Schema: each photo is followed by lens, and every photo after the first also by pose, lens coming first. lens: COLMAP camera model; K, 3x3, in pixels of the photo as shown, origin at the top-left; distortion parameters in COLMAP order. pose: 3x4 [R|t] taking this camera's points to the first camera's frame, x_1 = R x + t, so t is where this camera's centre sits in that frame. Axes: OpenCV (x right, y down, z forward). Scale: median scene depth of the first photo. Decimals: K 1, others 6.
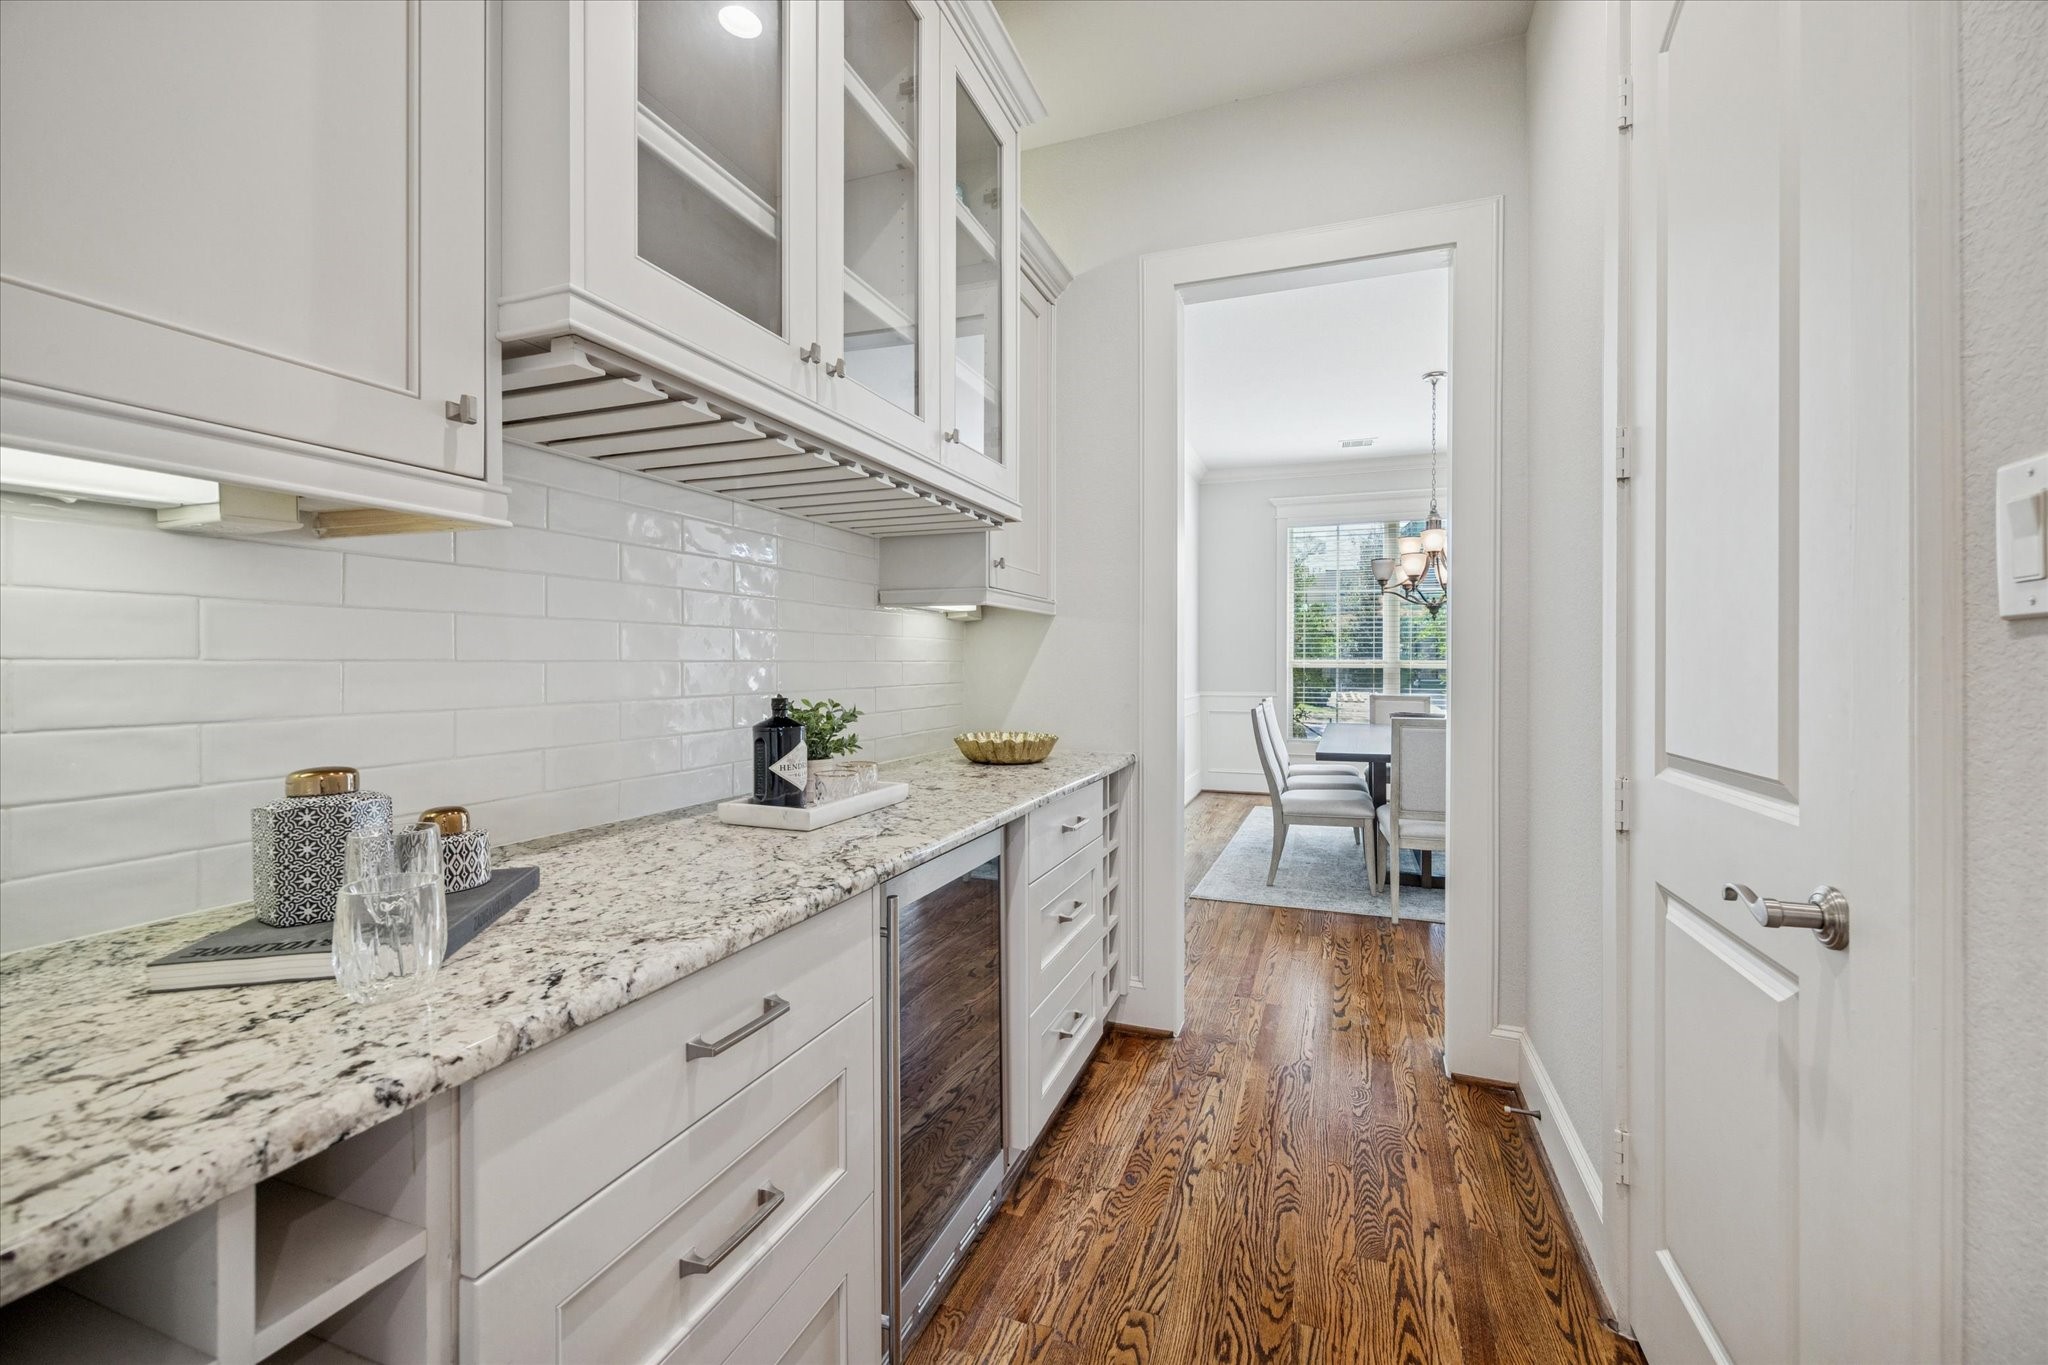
lens RADIAL K [[833.3, 0, 1024.0], [0, 833.3, 682.5], [0, 0, 1]] dist [-0.000360, -0.000052]
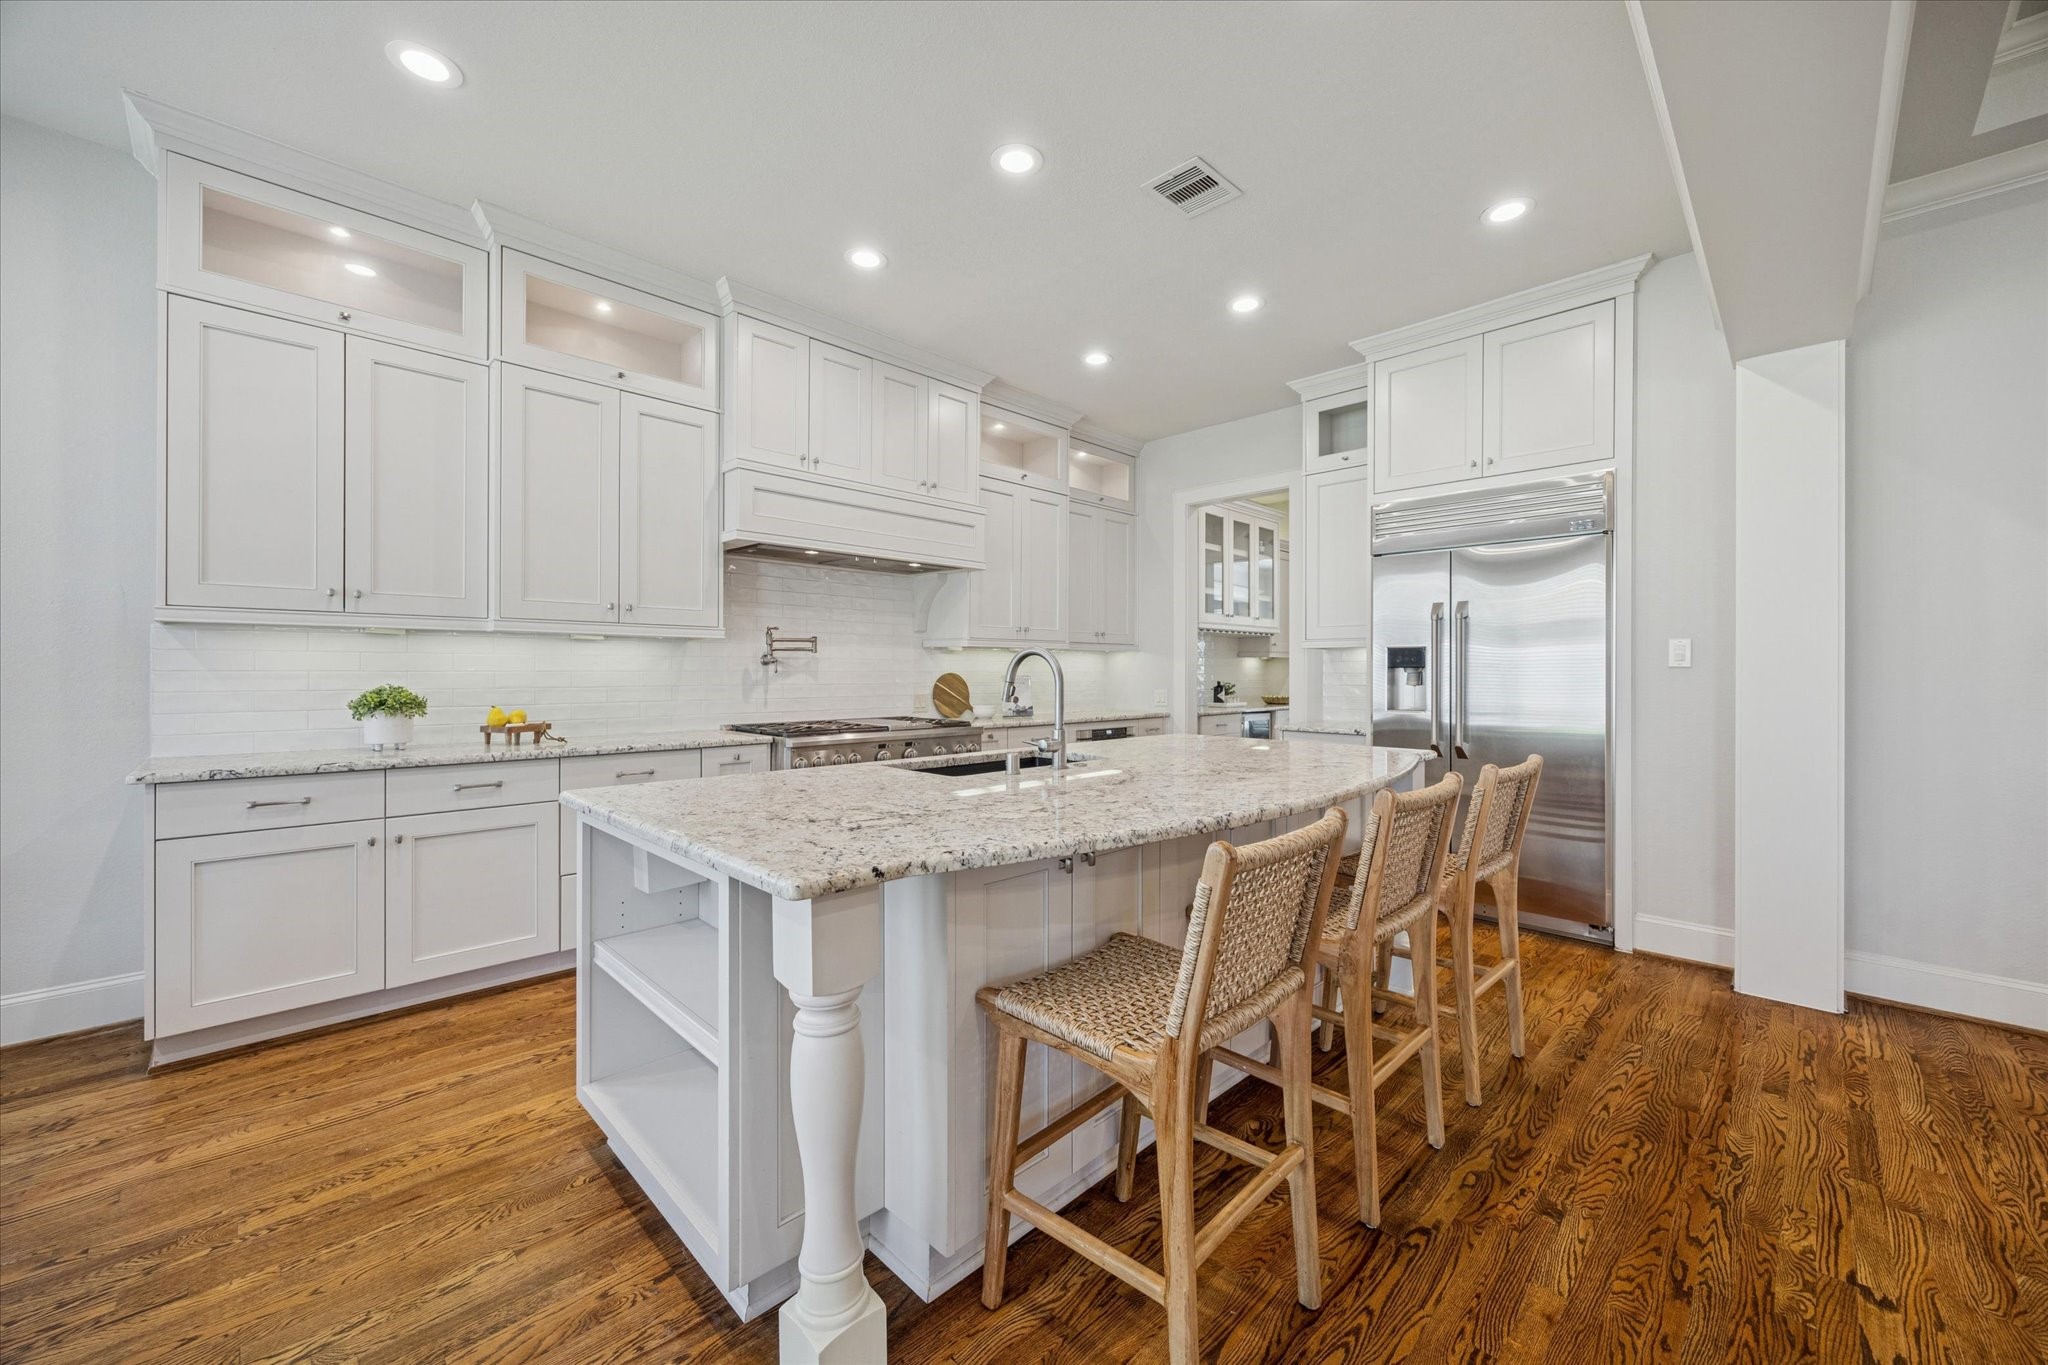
lens RADIAL K [[792.9, 0, 1037.3], [0, 792.9, 667.0], [0, 0, 1]] dist [-0.000338, -0.000021]
pose [[0.916377, 0.001280, -0.400314, 0.321552], [-0.012149, 0.999623, -0.024616, 0.032271], [0.400132, 0.027421, 0.916047, -1.987930]]
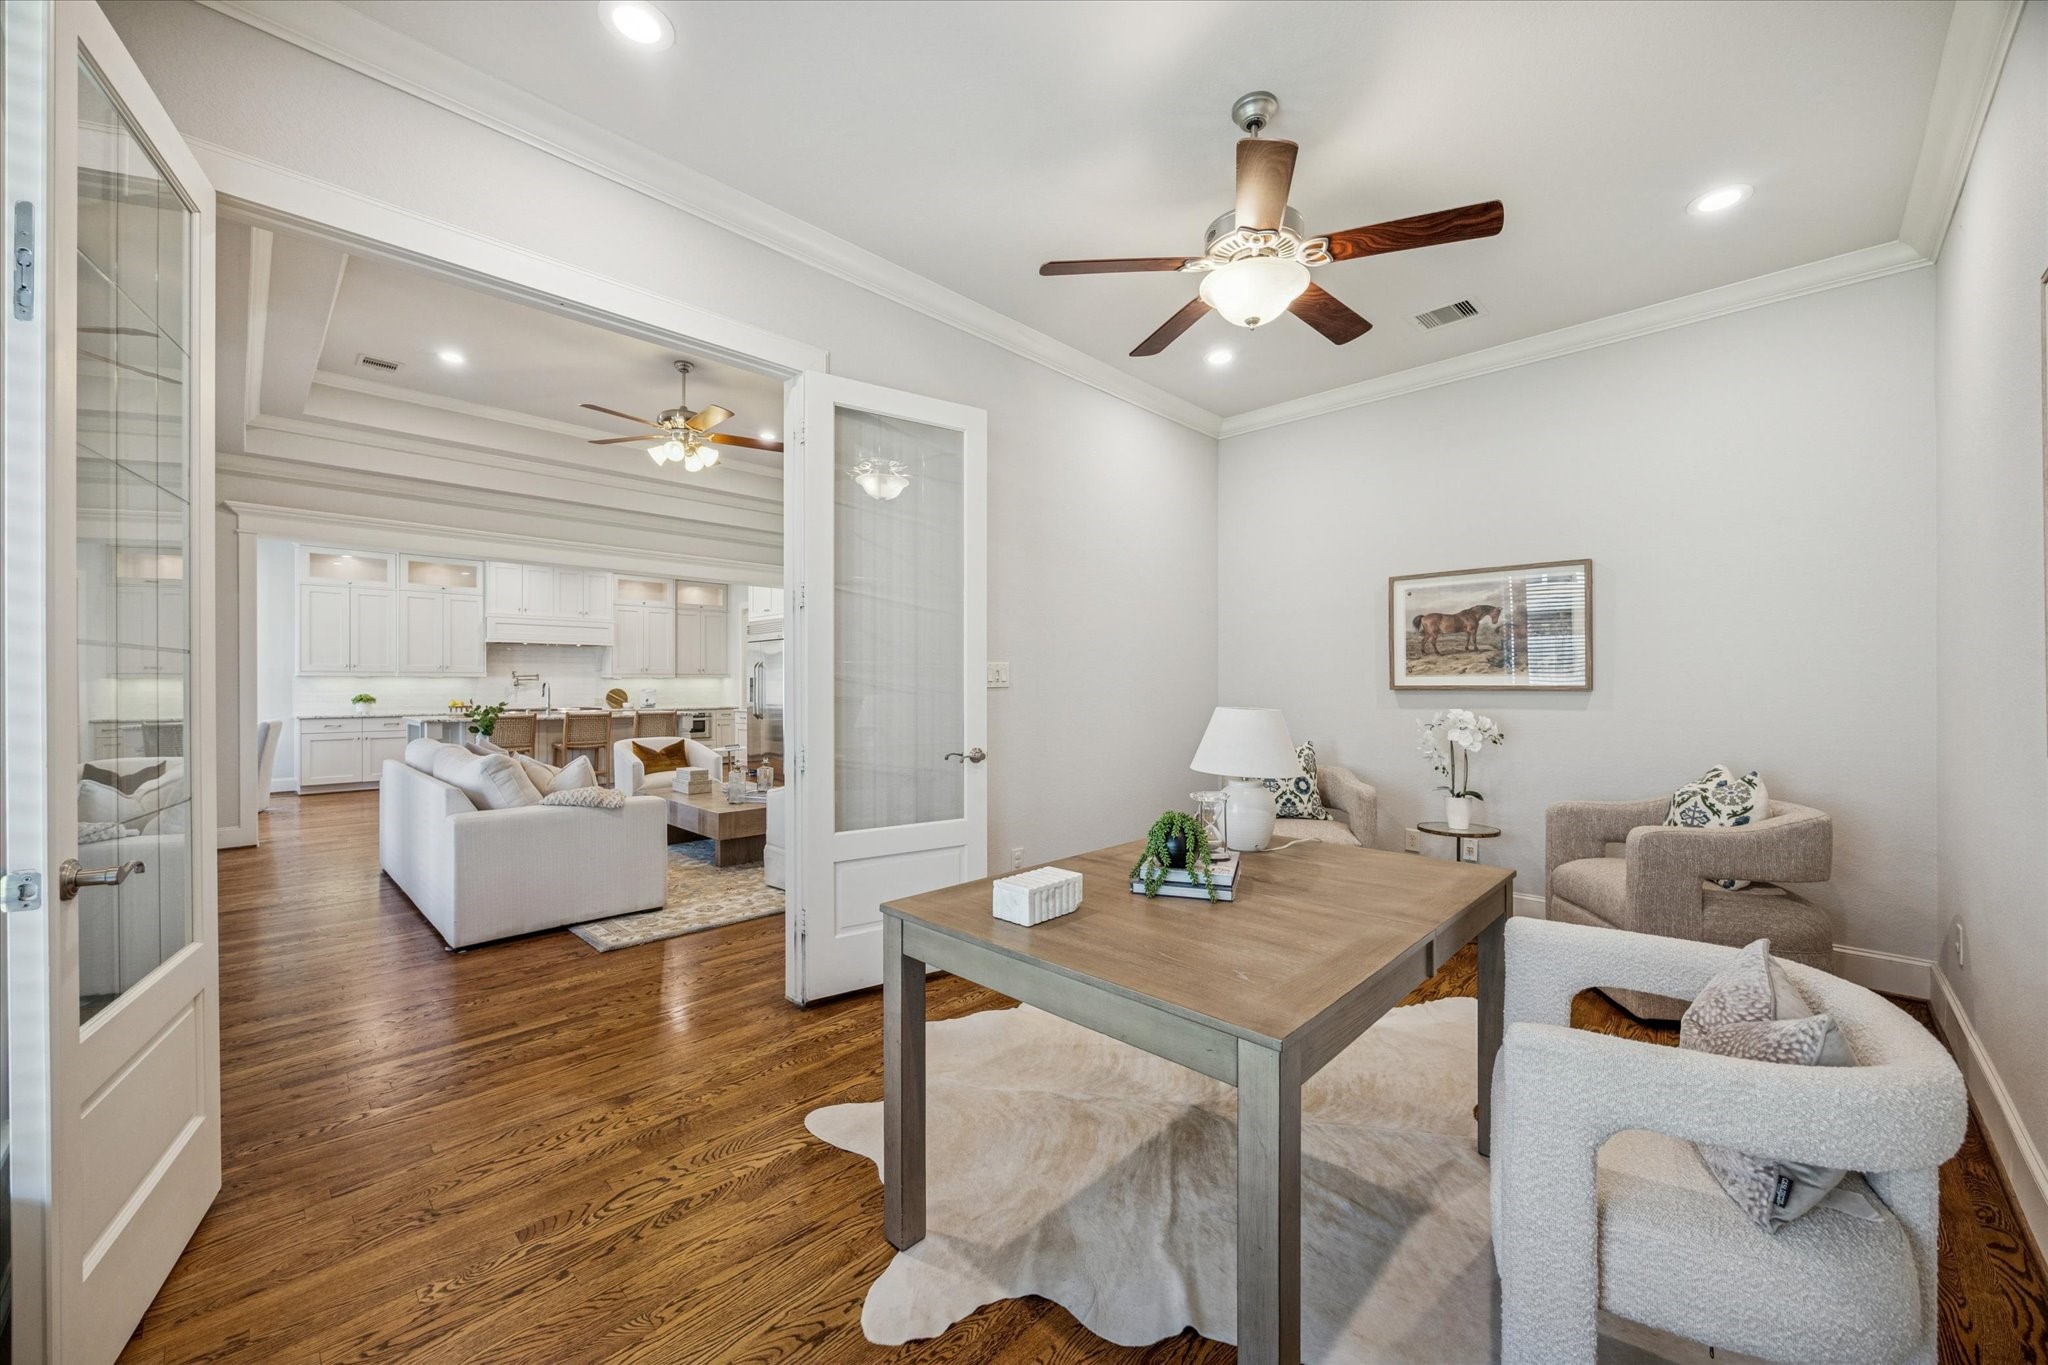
lens RADIAL K [[783.8, 0, 1033.5], [0, 783.8, 684.8], [0, 0, 1]] dist [-0.001640, -0.000031]
pose [[0.920974, -0.000625, -0.389623, 3.102184], [-0.007510, 0.999784, -0.019356, 0.047167], [0.389551, 0.020752, 0.920771, -3.359393]]
